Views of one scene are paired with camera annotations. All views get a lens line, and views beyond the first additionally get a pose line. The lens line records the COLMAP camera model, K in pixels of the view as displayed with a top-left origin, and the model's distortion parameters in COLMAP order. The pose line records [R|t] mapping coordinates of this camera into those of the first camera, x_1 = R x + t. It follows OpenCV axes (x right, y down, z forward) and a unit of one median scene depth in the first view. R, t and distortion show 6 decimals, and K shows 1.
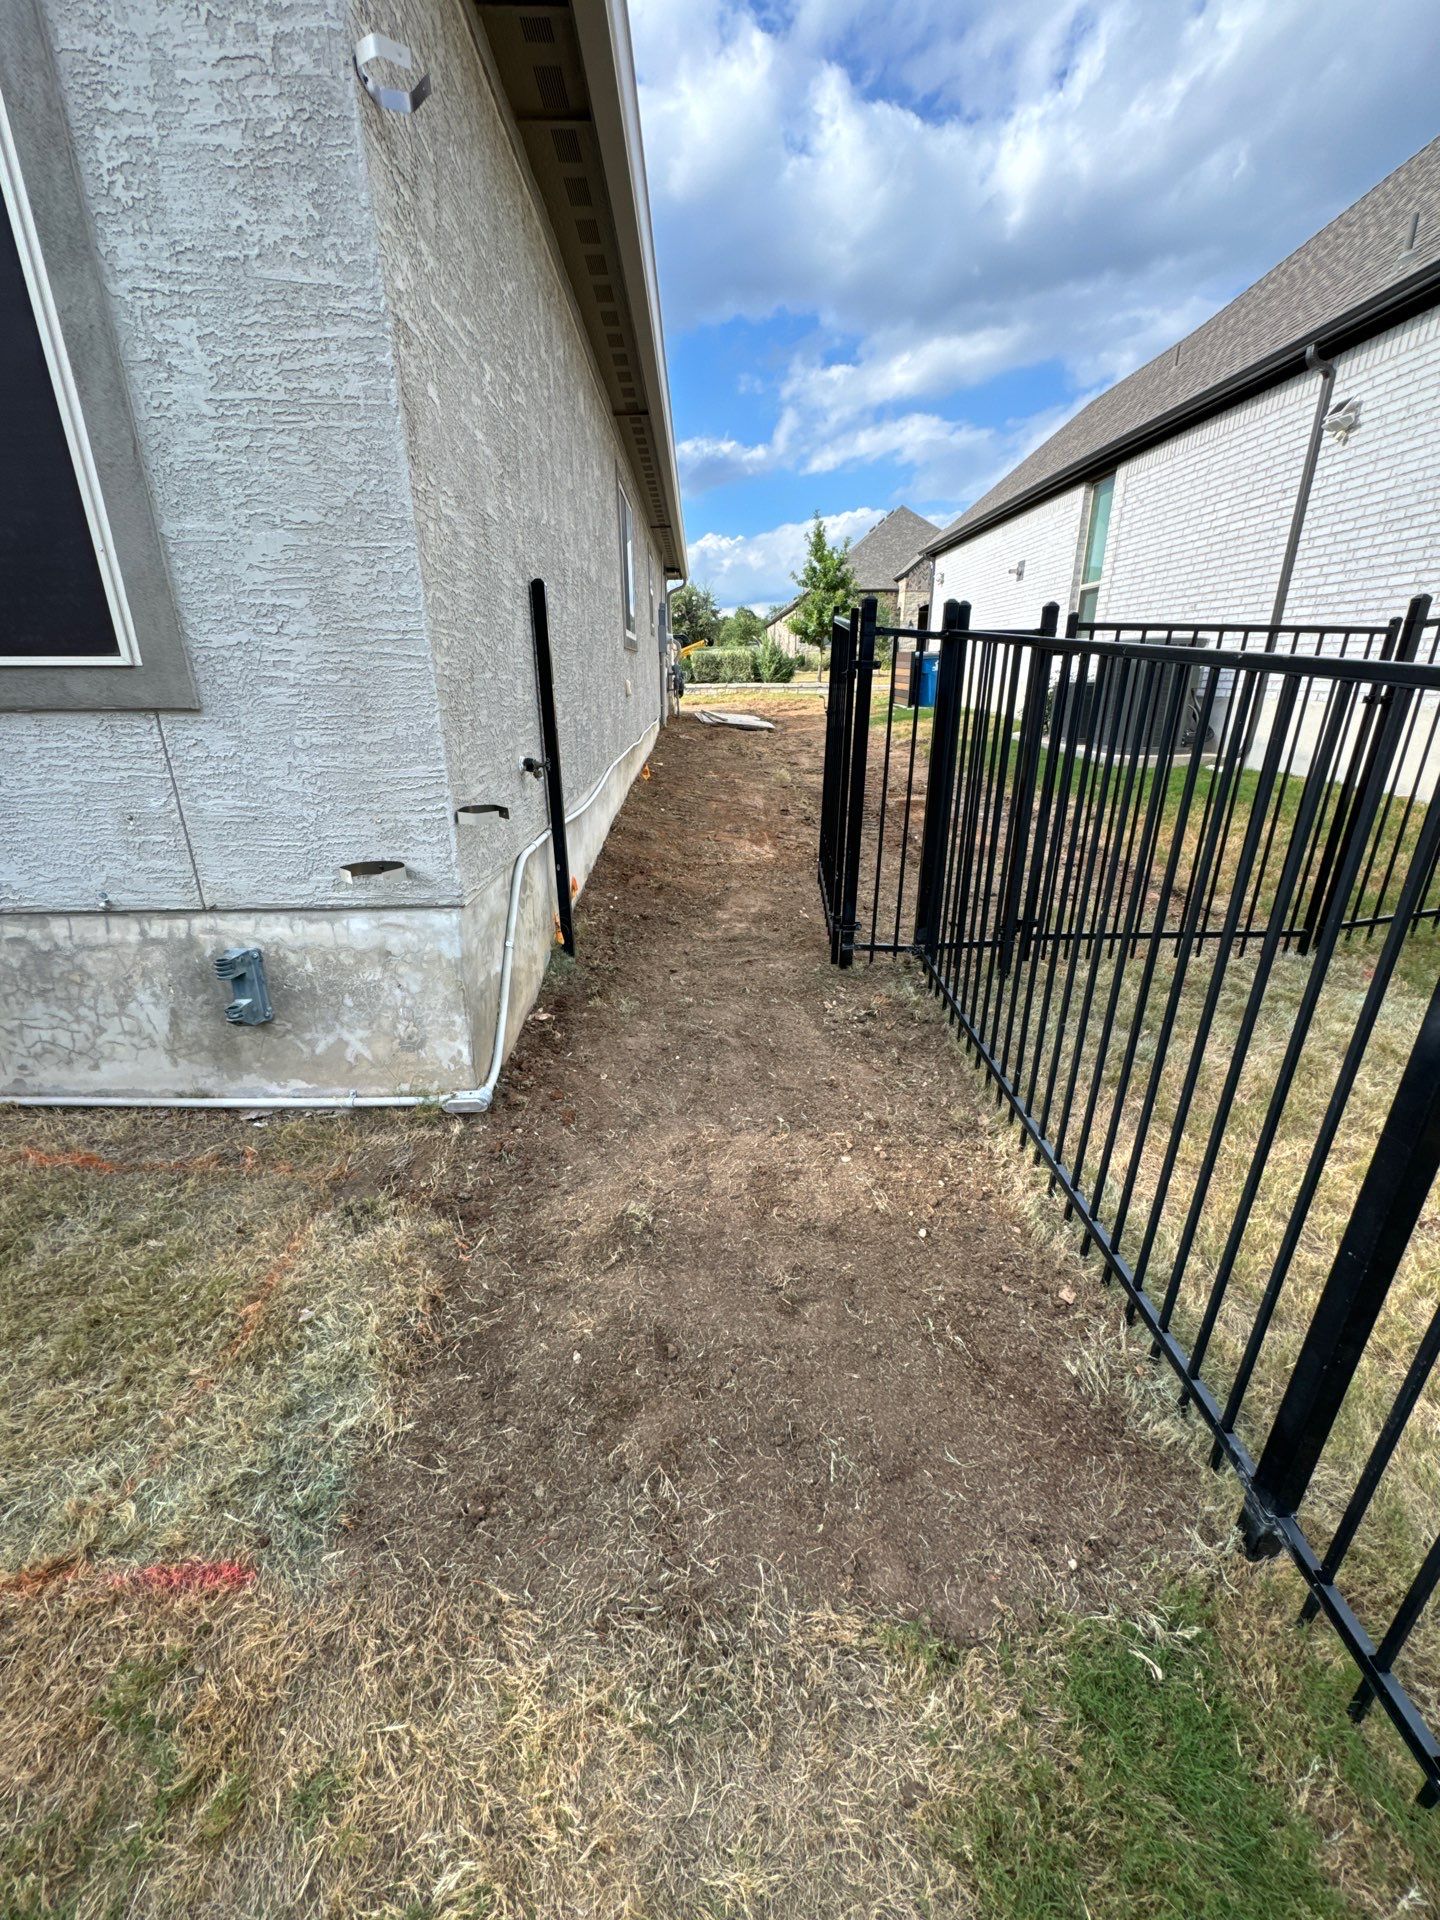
lens RADIAL K [[760.7, 0, 720.0], [0, 760.7, 960.0], [0, 0, 1]] dist [-0.001019, -0.005554]
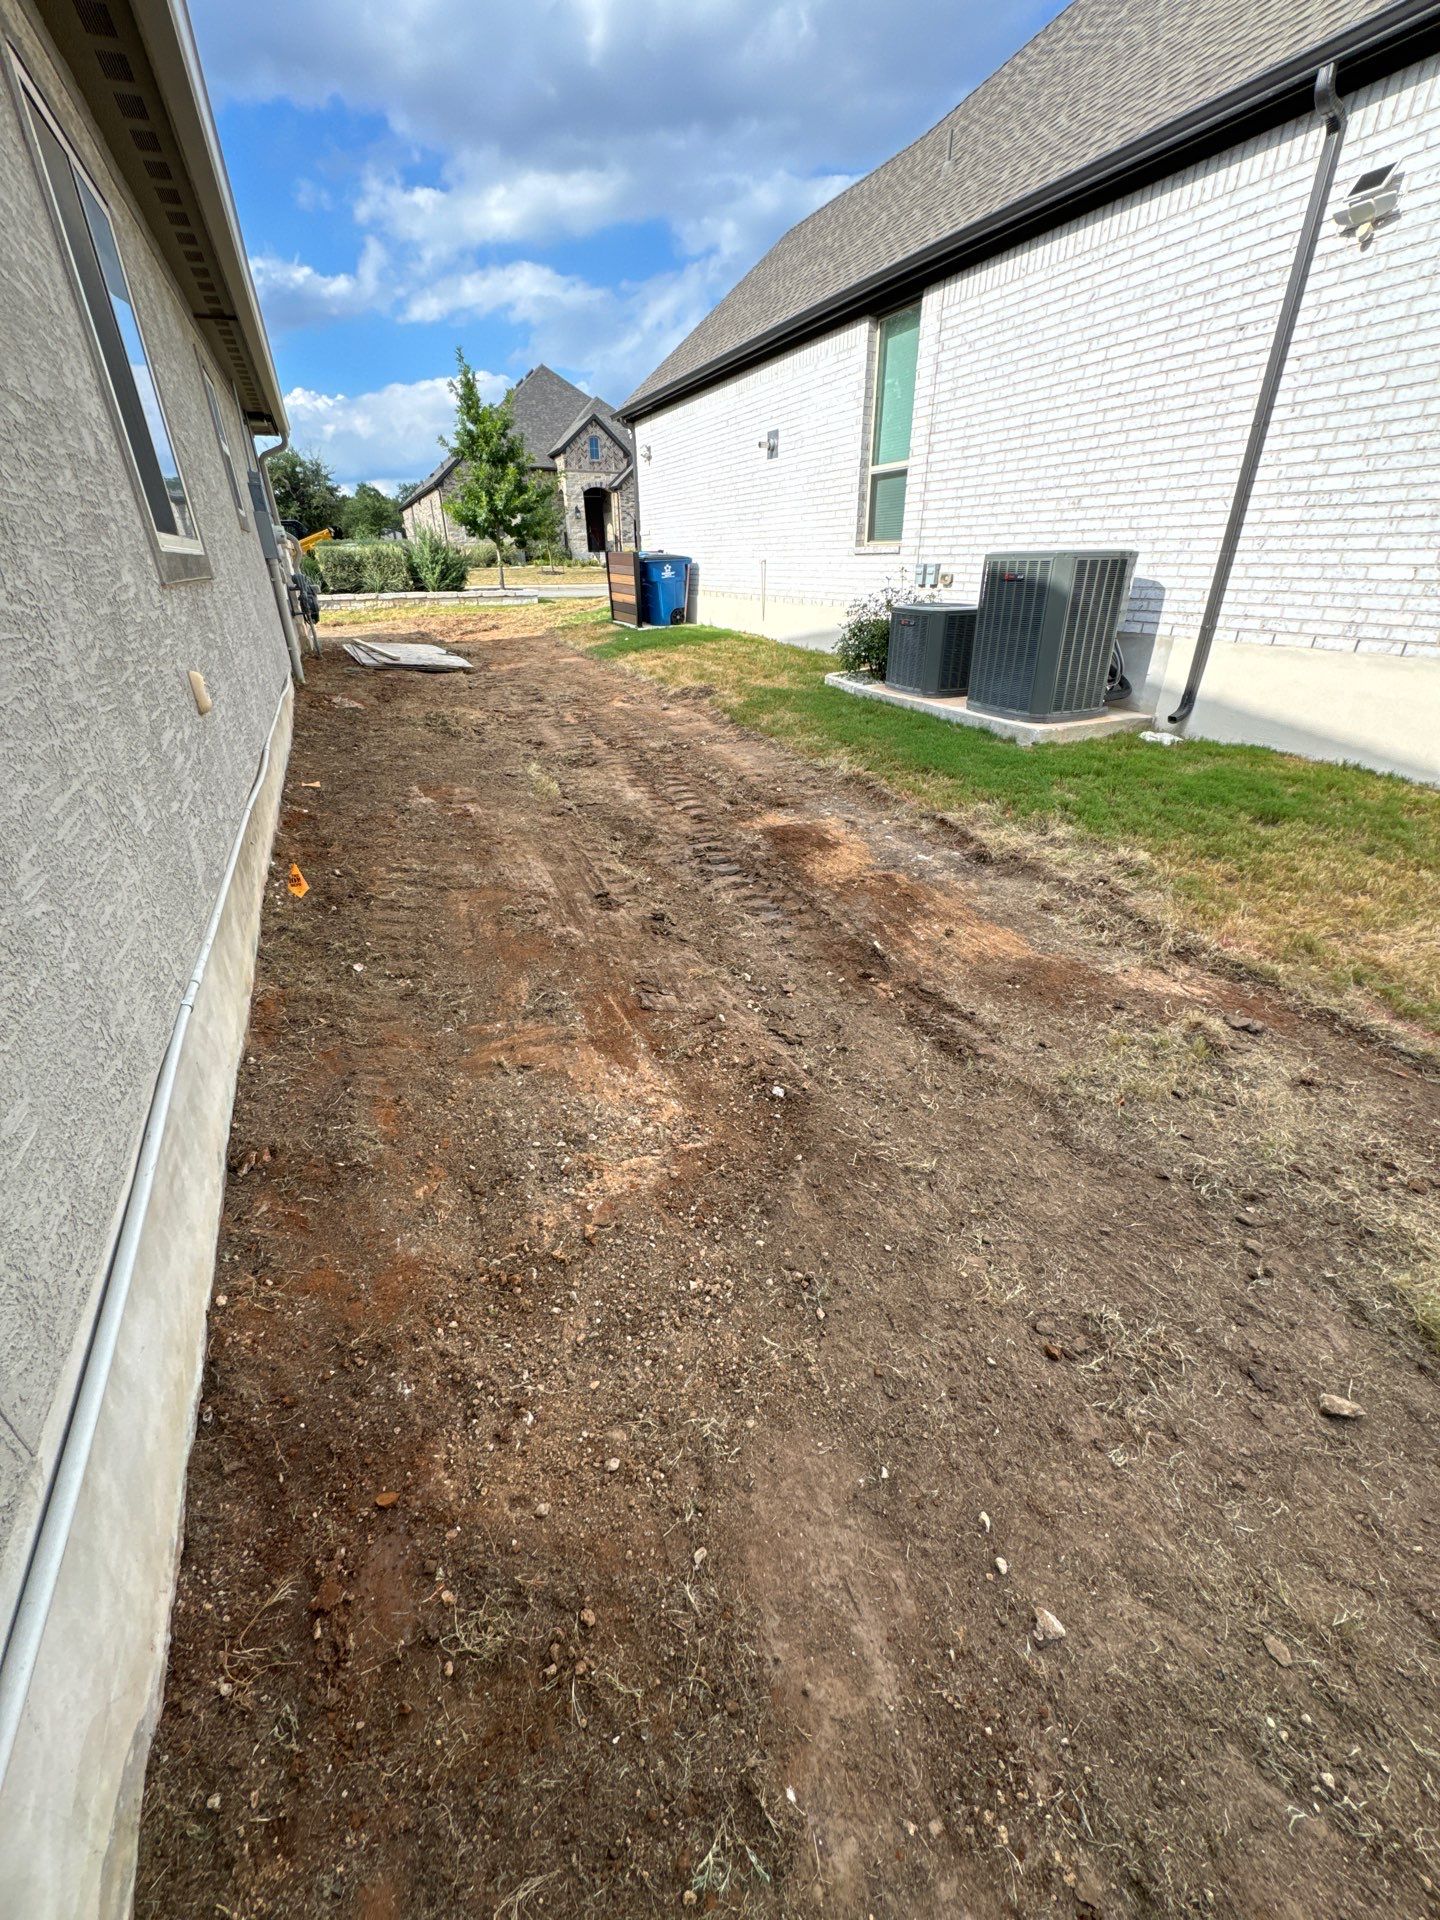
lens RADIAL K [[765.4, 0, 720.0], [0, 765.4, 960.0], [0, 0, 1]] dist [-0.004151, -0.000200]
pose [[0.917697, -0.184821, 0.351673, -0.015904], [0.142287, 0.979381, 0.143413, -0.099360], [-0.370928, -0.081571, 0.925072, 0.216554]]
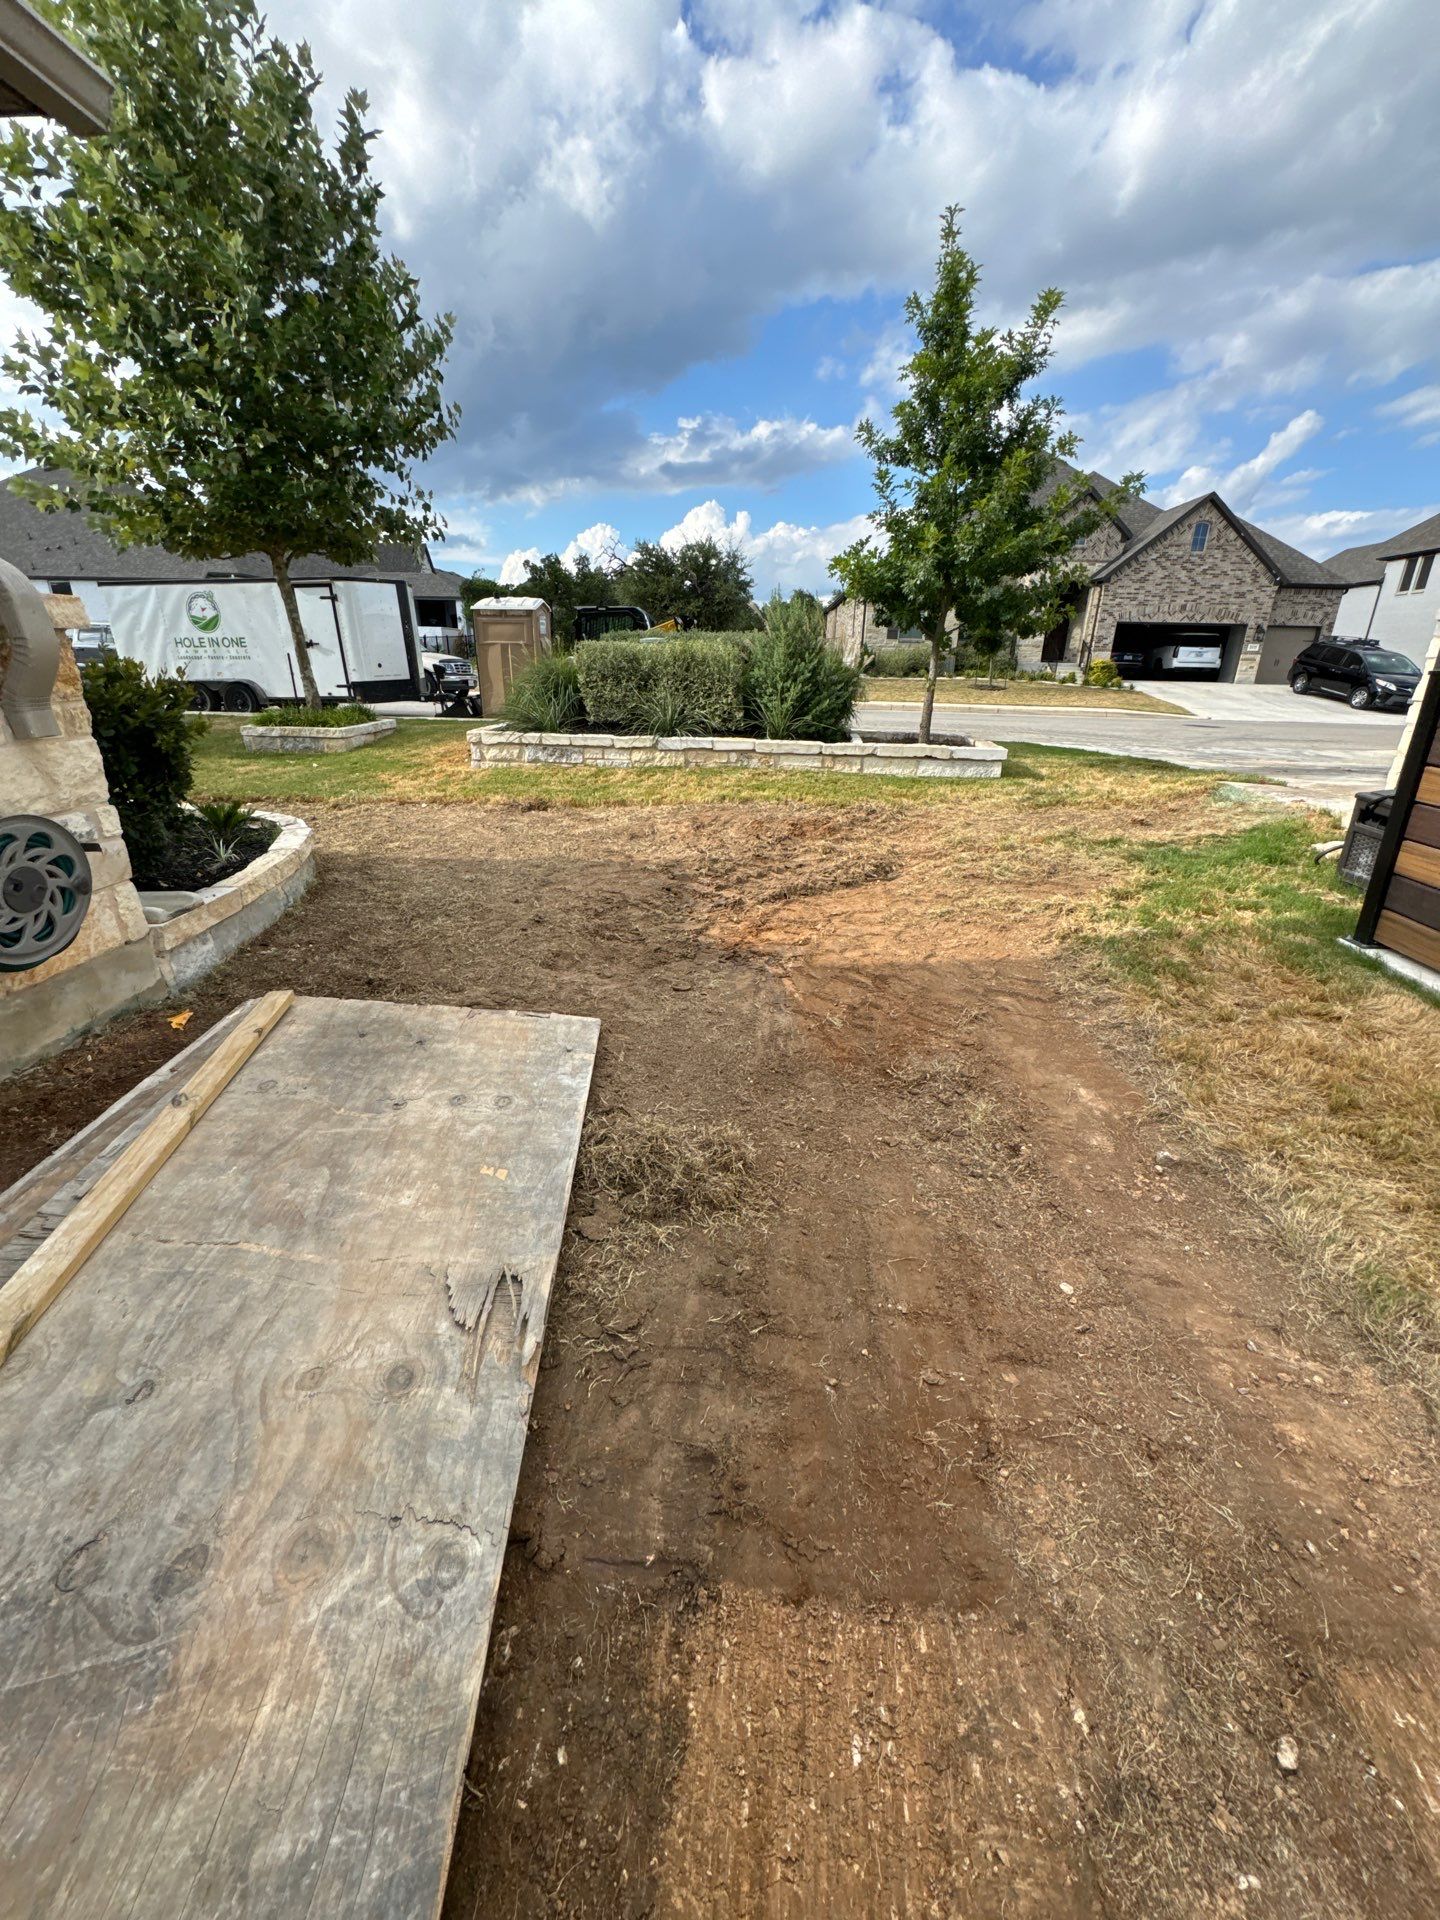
lens RADIAL K [[753.5, 0, 720.0], [0, 753.5, 960.0], [0, 0, 1]] dist [-0.000101, -0.000308]
pose [[0.996258, 0.052834, -0.068396, 0.089074], [-0.051993, 0.998549, 0.014021, -0.358578], [0.069038, -0.010413, 0.997560, 0.879758]]
